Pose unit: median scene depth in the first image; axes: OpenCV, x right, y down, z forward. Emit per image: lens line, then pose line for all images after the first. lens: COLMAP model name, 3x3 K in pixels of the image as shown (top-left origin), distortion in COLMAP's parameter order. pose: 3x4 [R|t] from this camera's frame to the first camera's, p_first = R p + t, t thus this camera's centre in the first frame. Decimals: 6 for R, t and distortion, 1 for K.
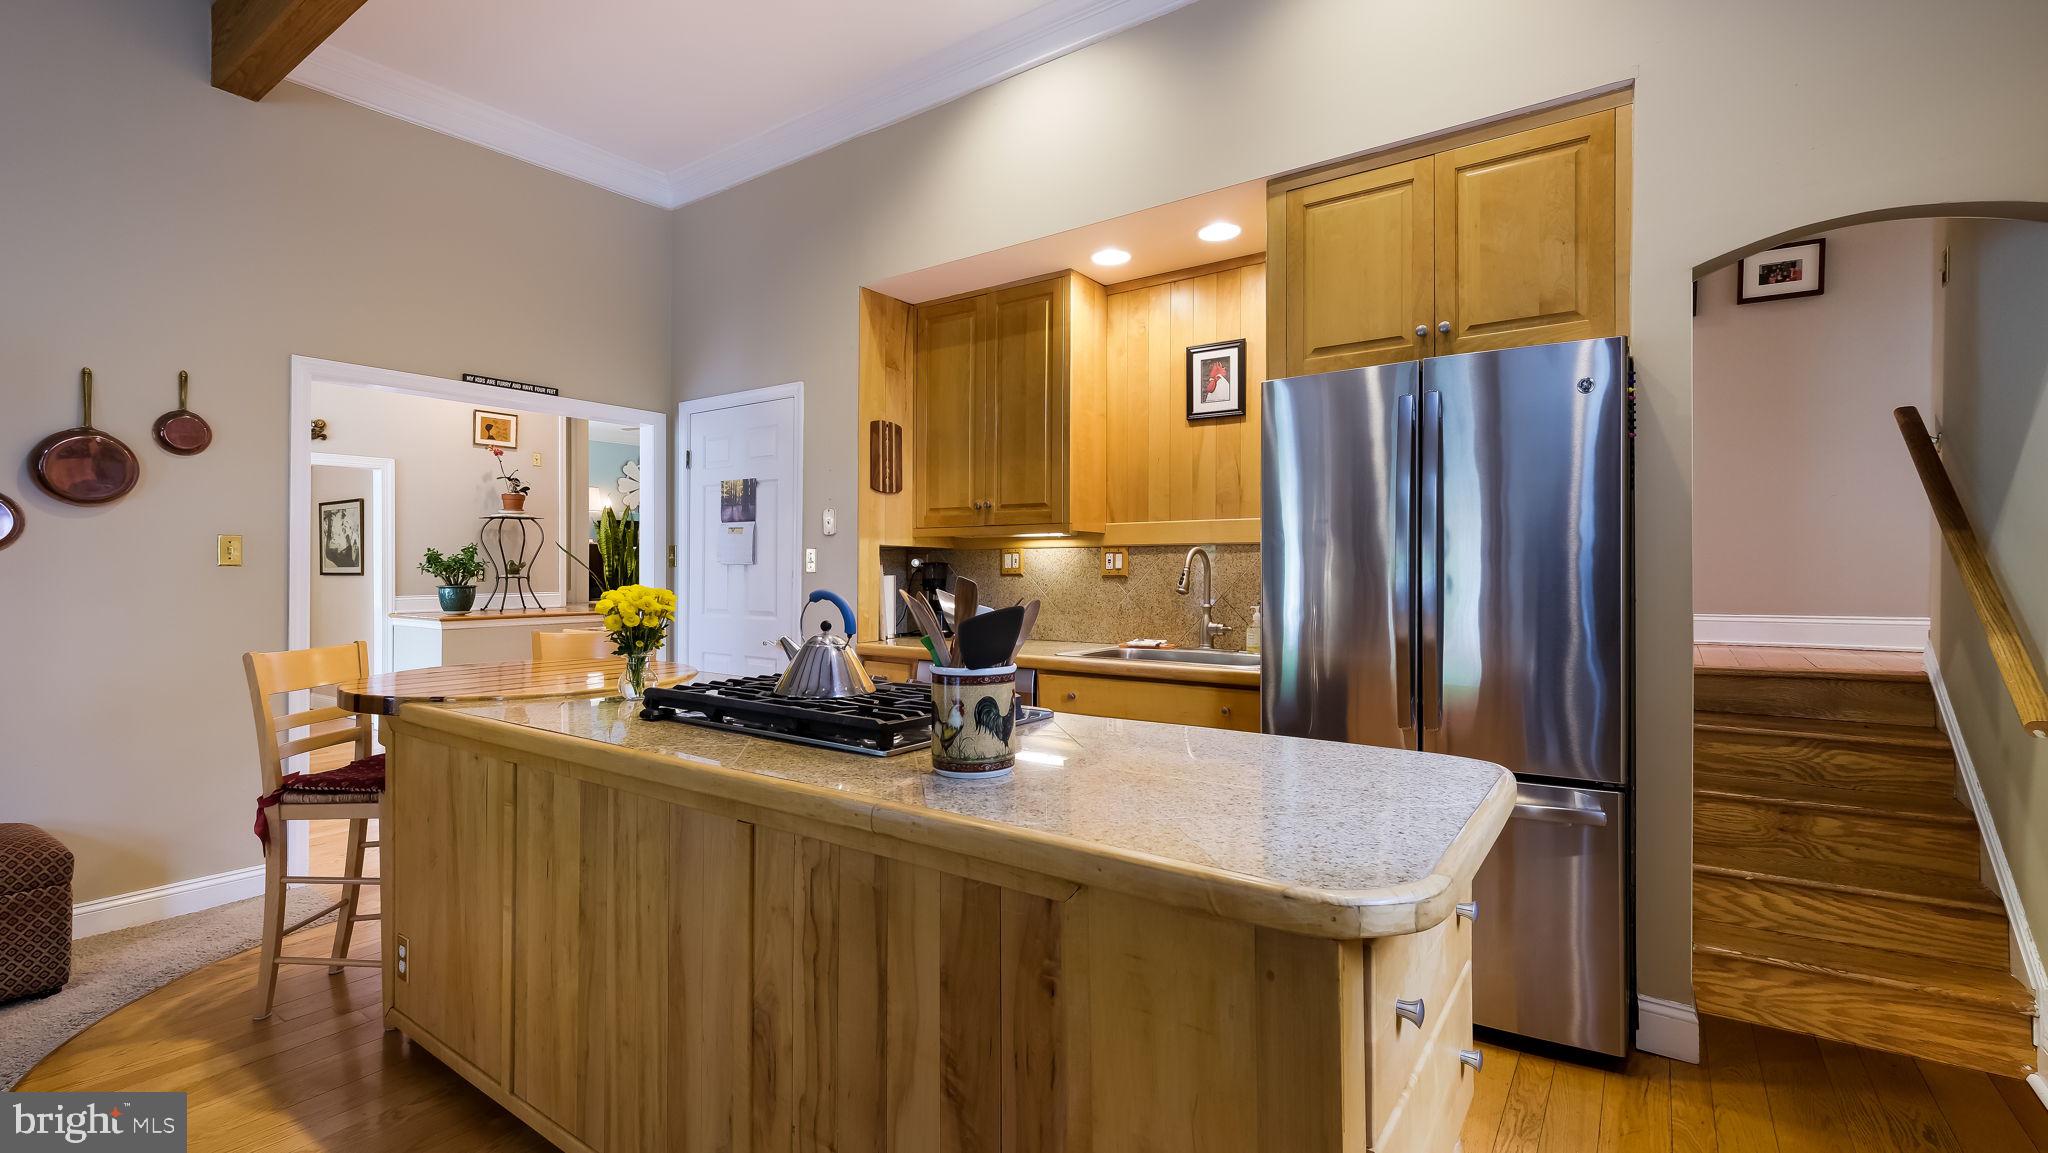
lens RADIAL K [[889.4, 0, 1034.6], [0, 889.4, 568.6], [0, 0, 1]] dist [0.001403, 0.000022]
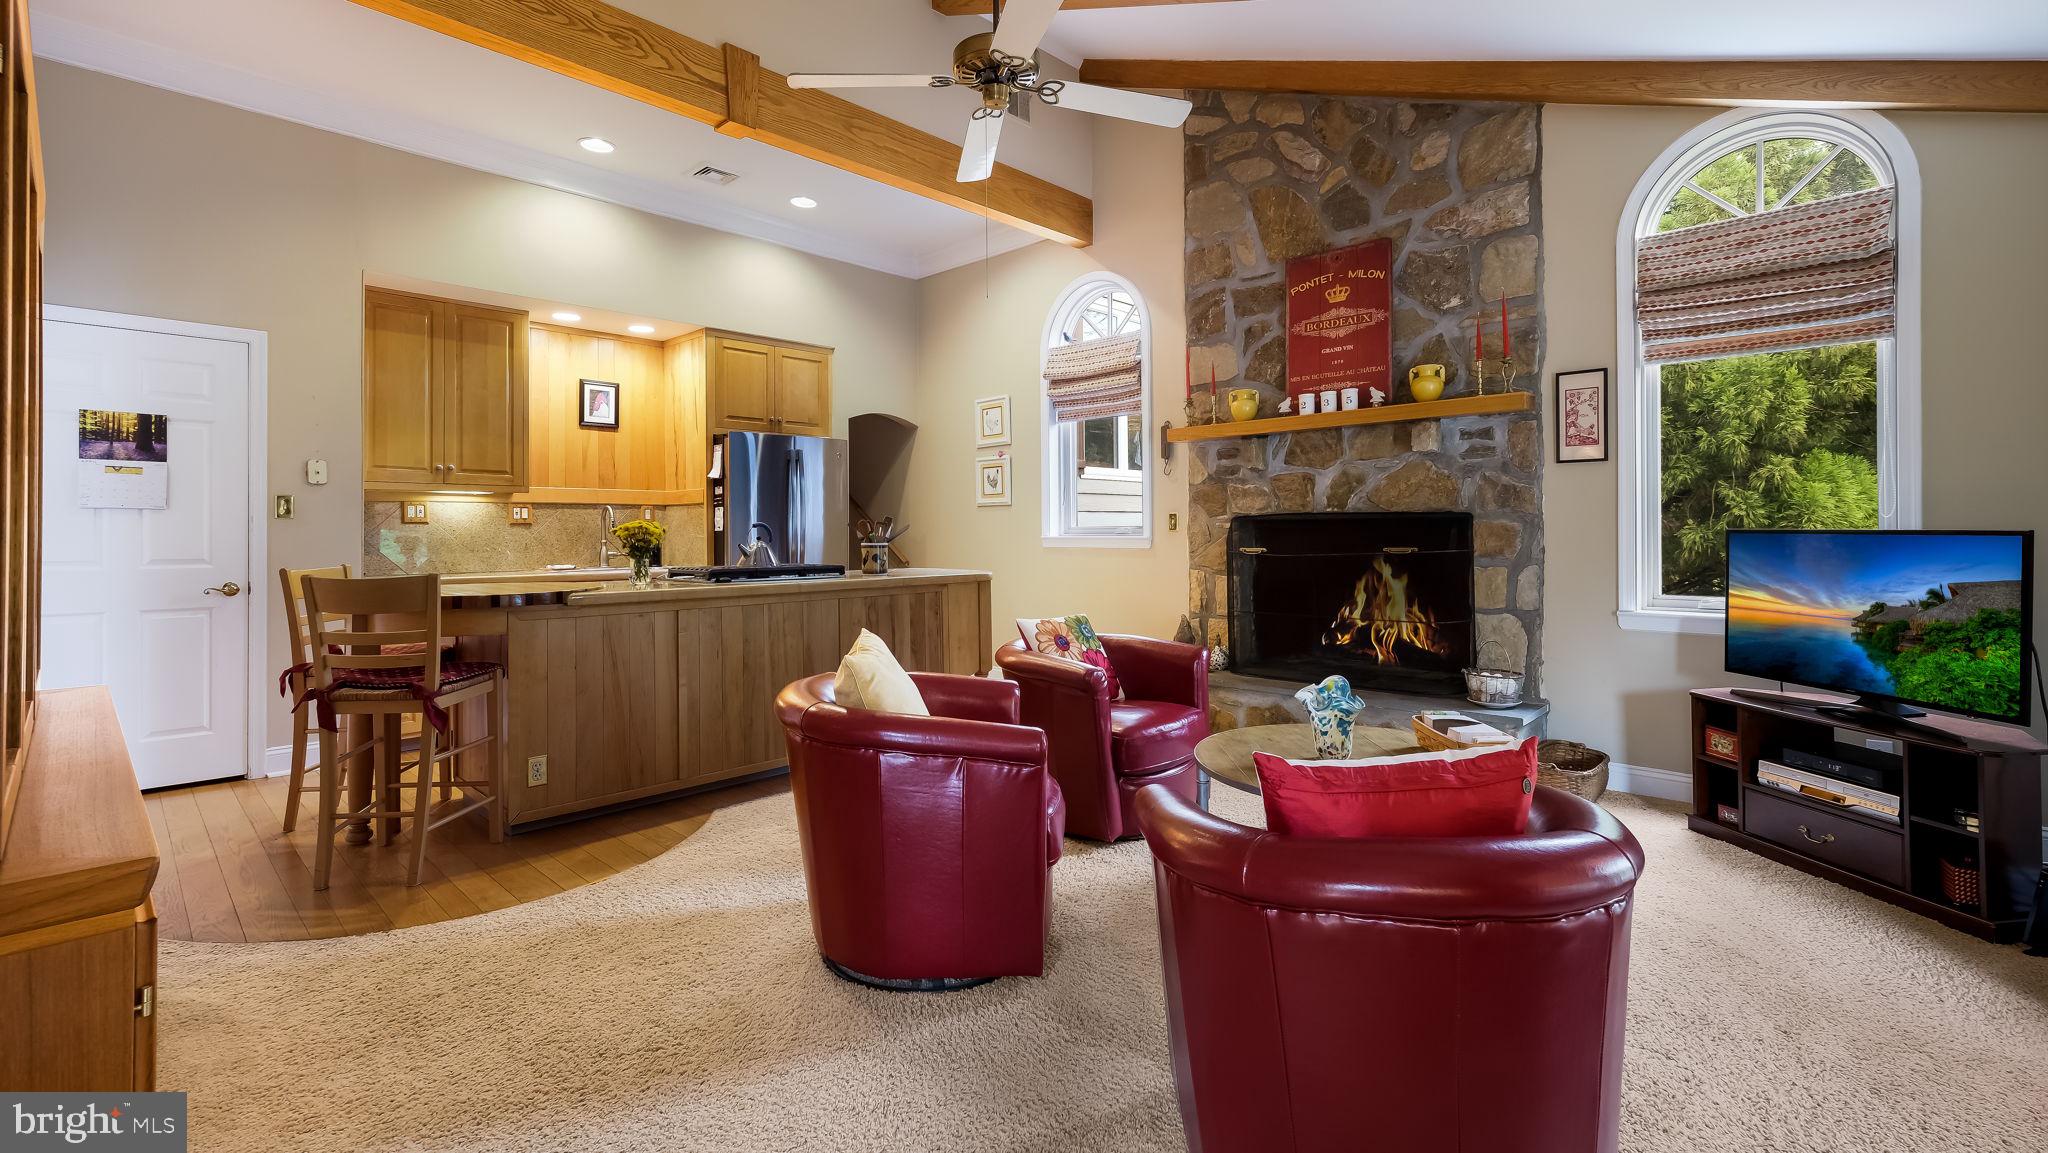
lens RADIAL K [[875.6, 0, 1019.4], [0, 875.6, 528.8], [0, 0, 1]] dist [0.001718, 0.000153]
pose [[0.158249, 0.002708, 0.987396, -1.275162], [0.004699, 0.999983, -0.003495, 0.027589], [-0.987388, 0.005193, 0.158233, -0.016145]]
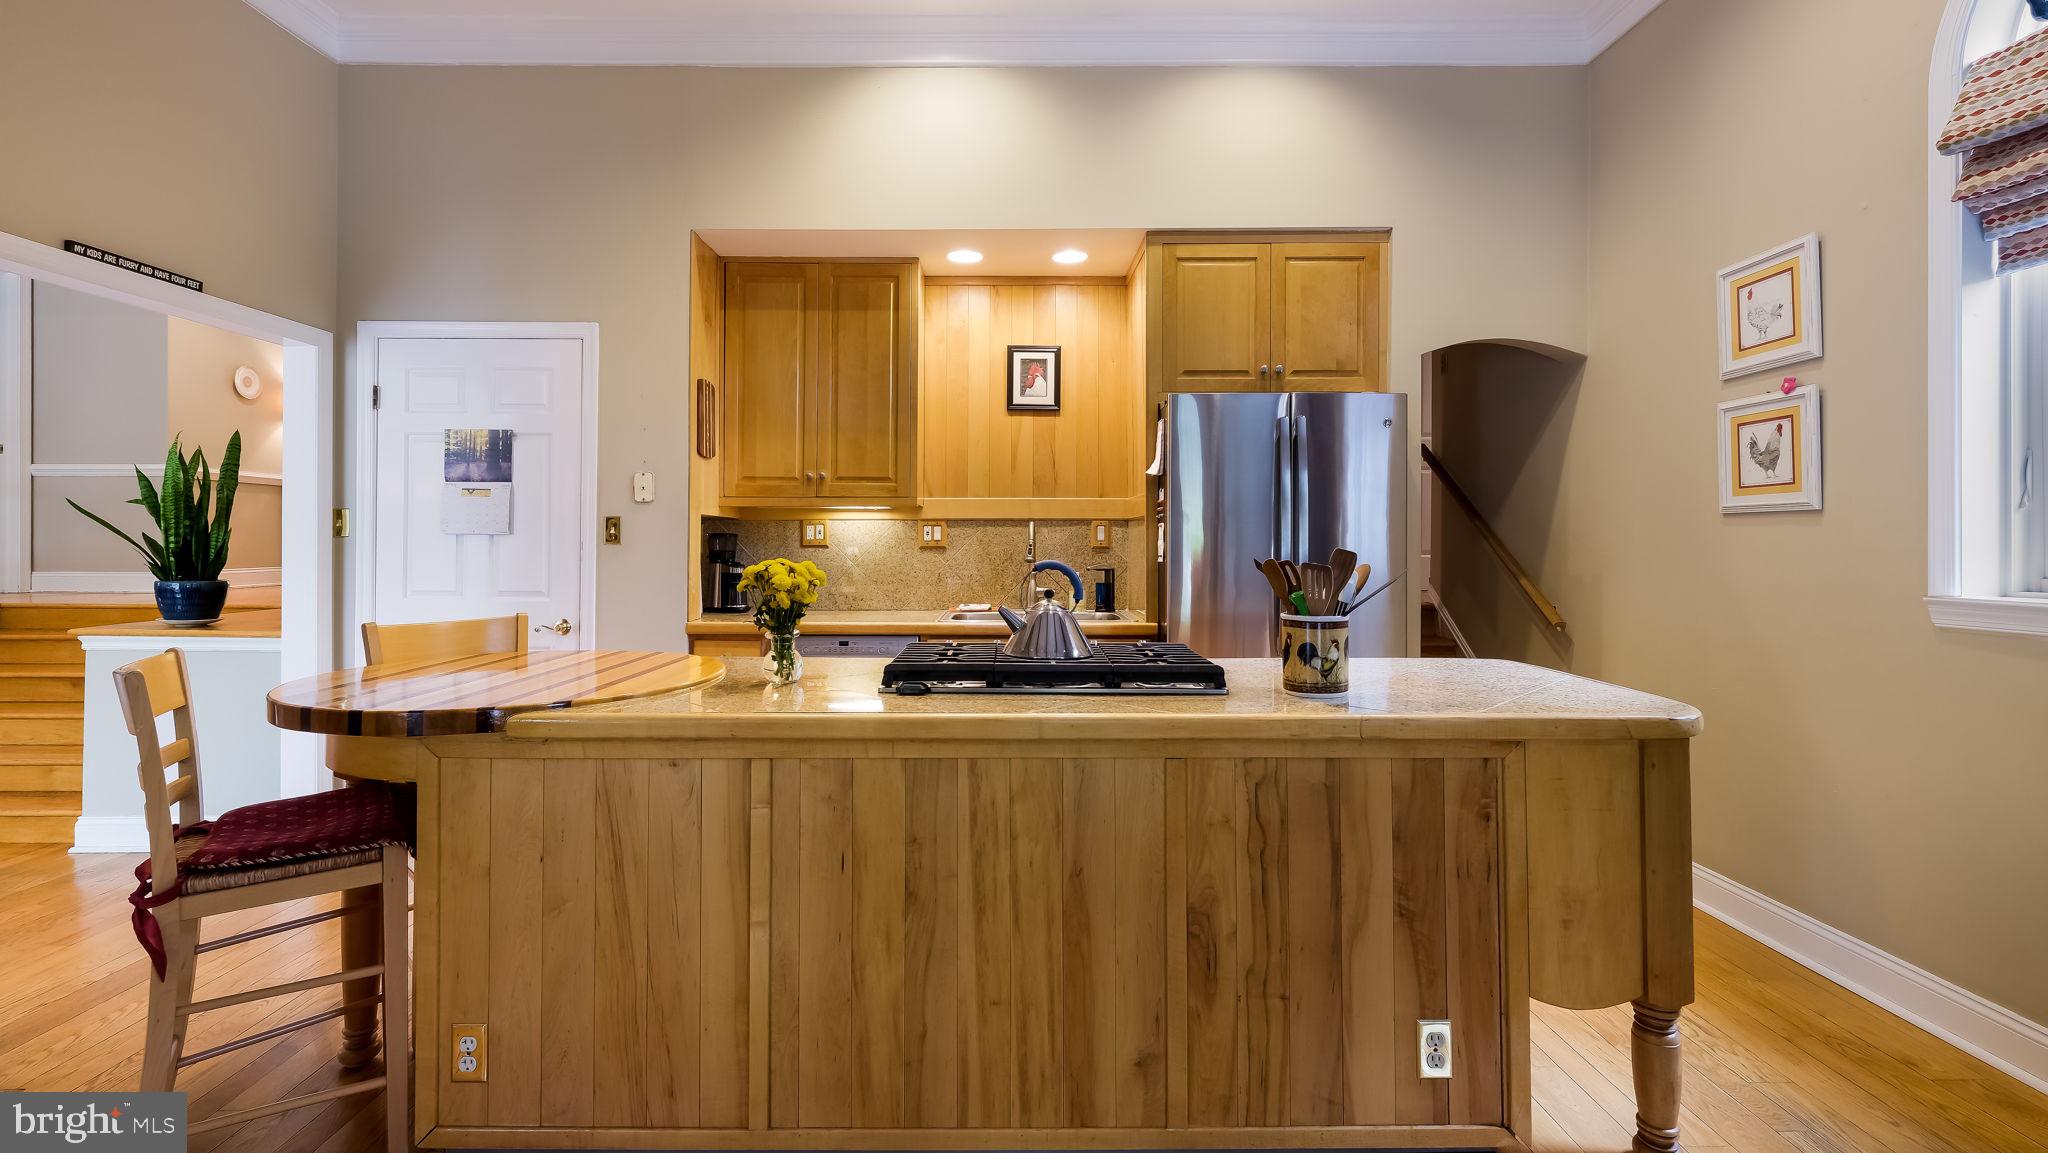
lens RADIAL K [[885.6, 0, 1020.8], [0, 885.6, 537.3], [0, 0, 1]] dist [0.003832, 0.000574]
pose [[0.816567, 0.003126, 0.577242, -0.480394], [-0.002389, 0.999995, -0.002035, -0.001697], [-0.577246, 0.000283, 0.816570, 0.067554]]
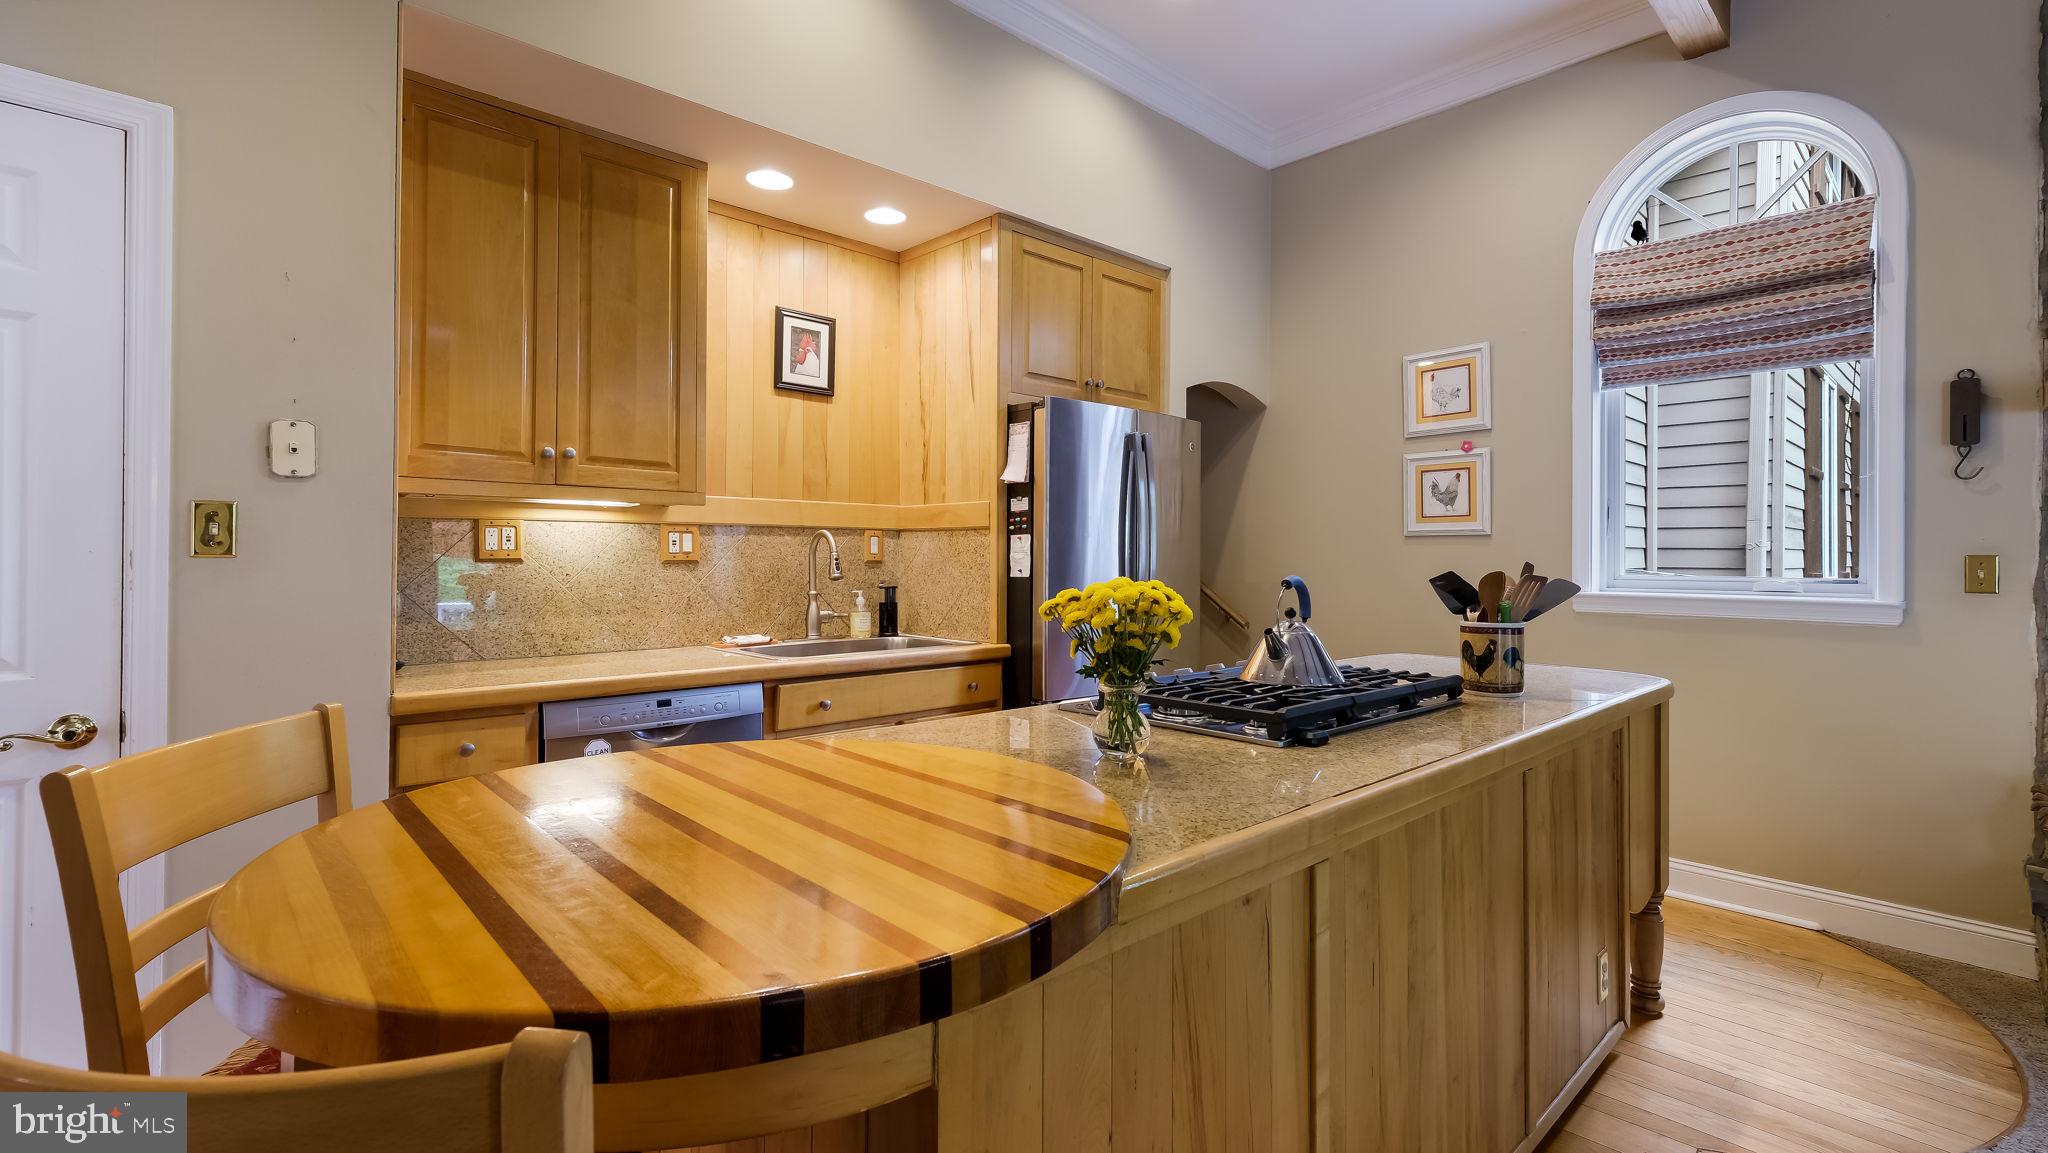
lens RADIAL K [[896.1, 0, 1019.1], [0, 896.1, 555.9], [0, 0, 1]] dist [0.005940, -0.000157]
pose [[0.215261, 0.001836, 0.976555, -0.677901], [-0.006661, 0.999978, -0.000412, 0.002026], [-0.976534, -0.006416, 0.215269, 0.579586]]
